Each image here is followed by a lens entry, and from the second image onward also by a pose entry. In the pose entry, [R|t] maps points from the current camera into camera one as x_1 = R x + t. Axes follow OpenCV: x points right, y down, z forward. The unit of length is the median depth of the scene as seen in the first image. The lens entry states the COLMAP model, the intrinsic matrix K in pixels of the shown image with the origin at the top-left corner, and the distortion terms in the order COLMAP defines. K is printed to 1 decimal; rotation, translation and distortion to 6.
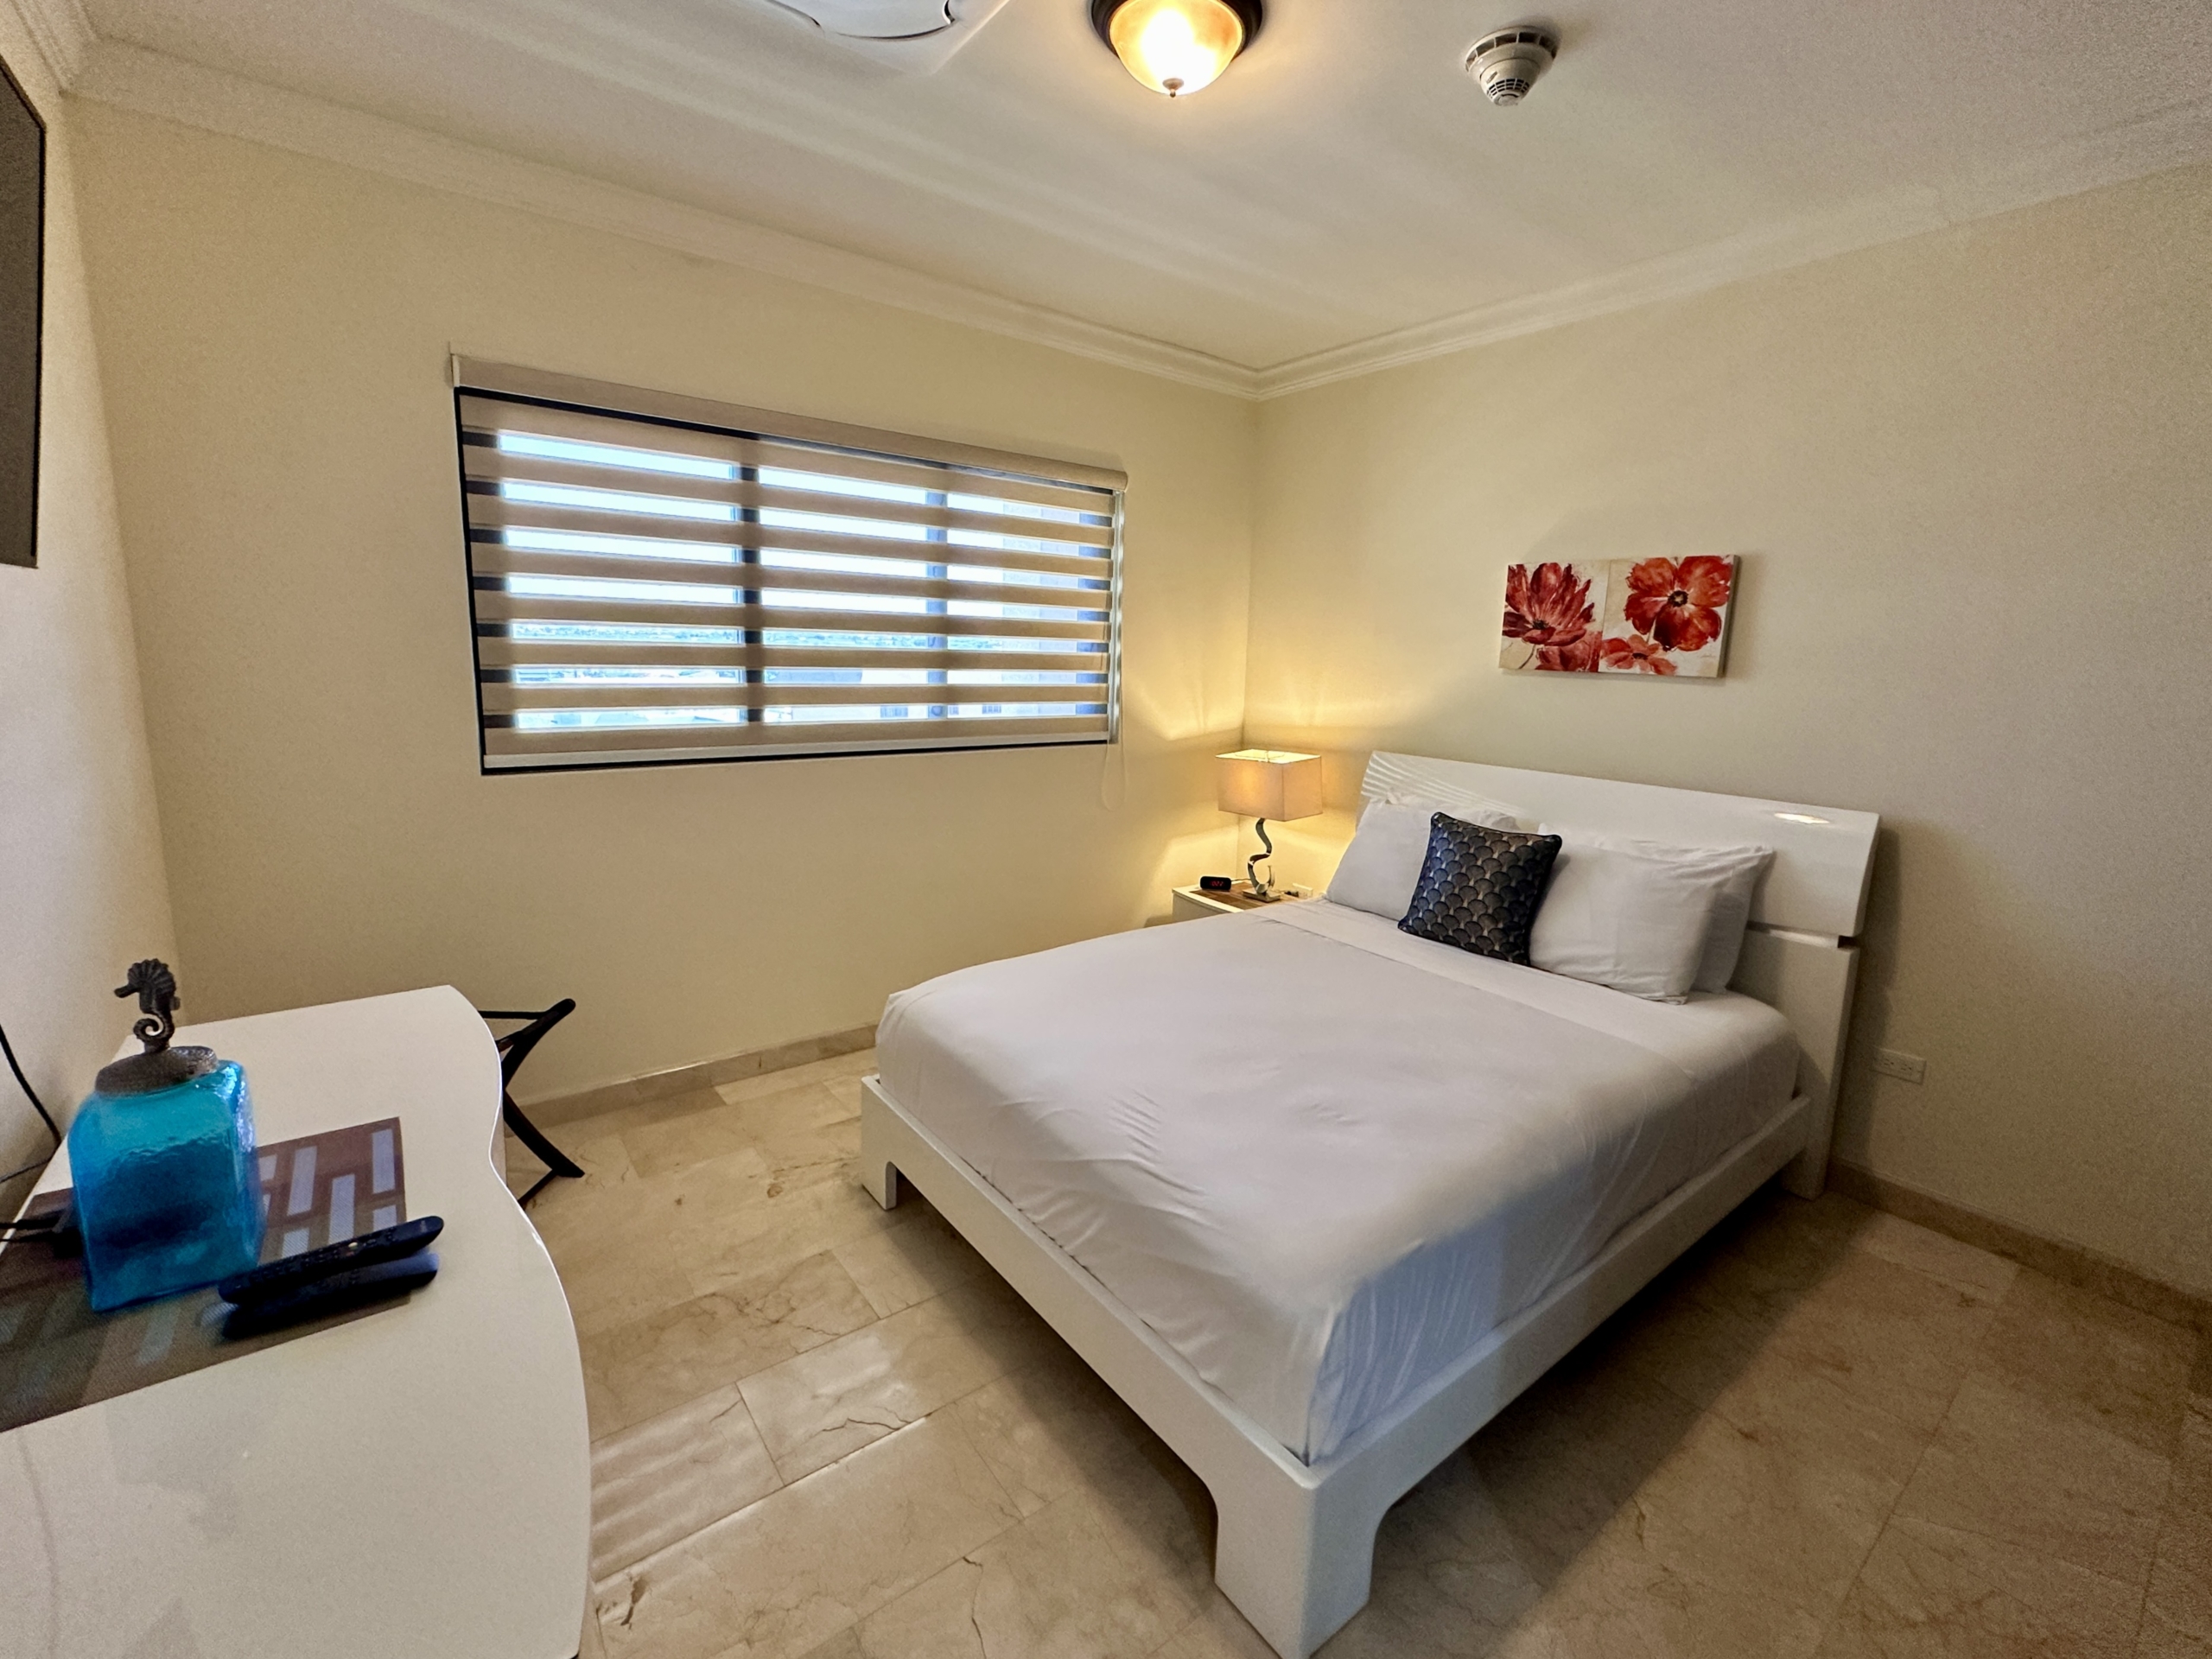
lens RADIAL K [[965.1, 0, 1101.6], [0, 965.1, 805.2], [0, 0, 1]] dist [-0.004355, 0.001084]
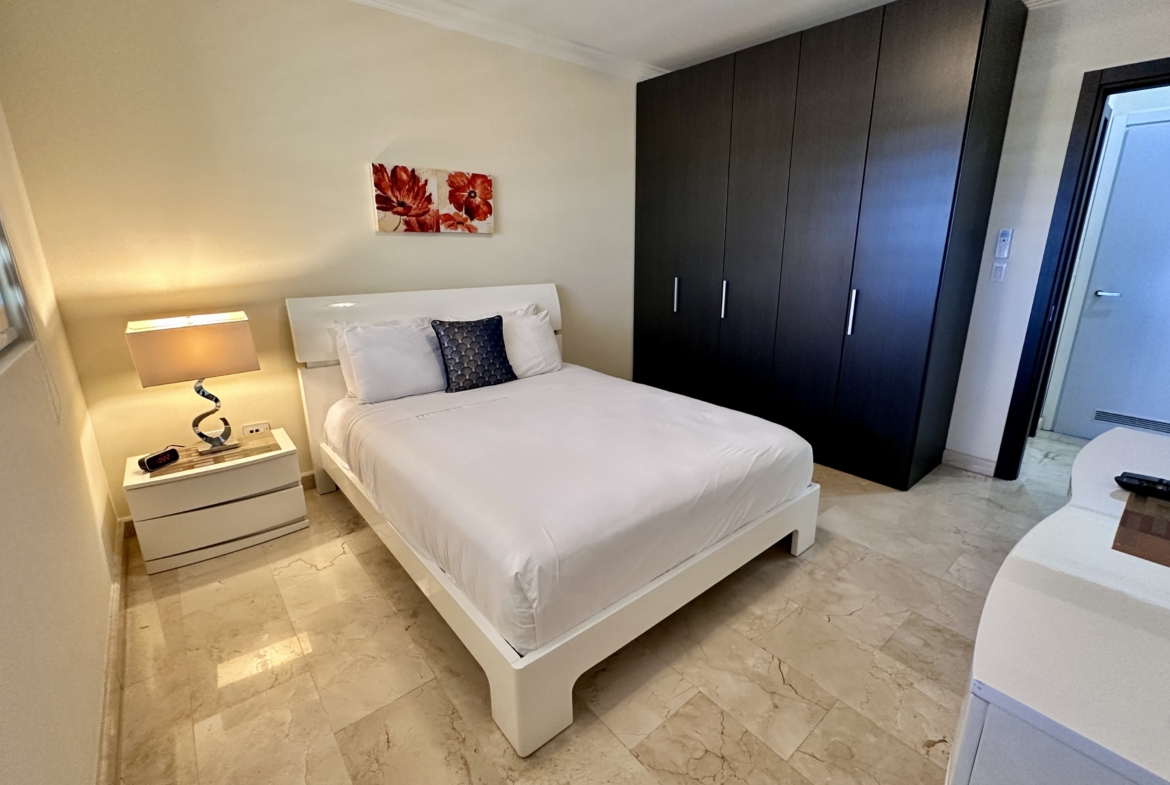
lens RADIAL K [[512.5, 0, 632.6], [0, 512.5, 394.1], [0, 0, 1]] dist [-0.005351, 0.001351]
pose [[-0.101270, -0.308010, 0.945978, -0.578402], [0.154930, 0.934383, 0.320821, -0.107347], [-0.982721, 0.179050, -0.046905, 0.751337]]
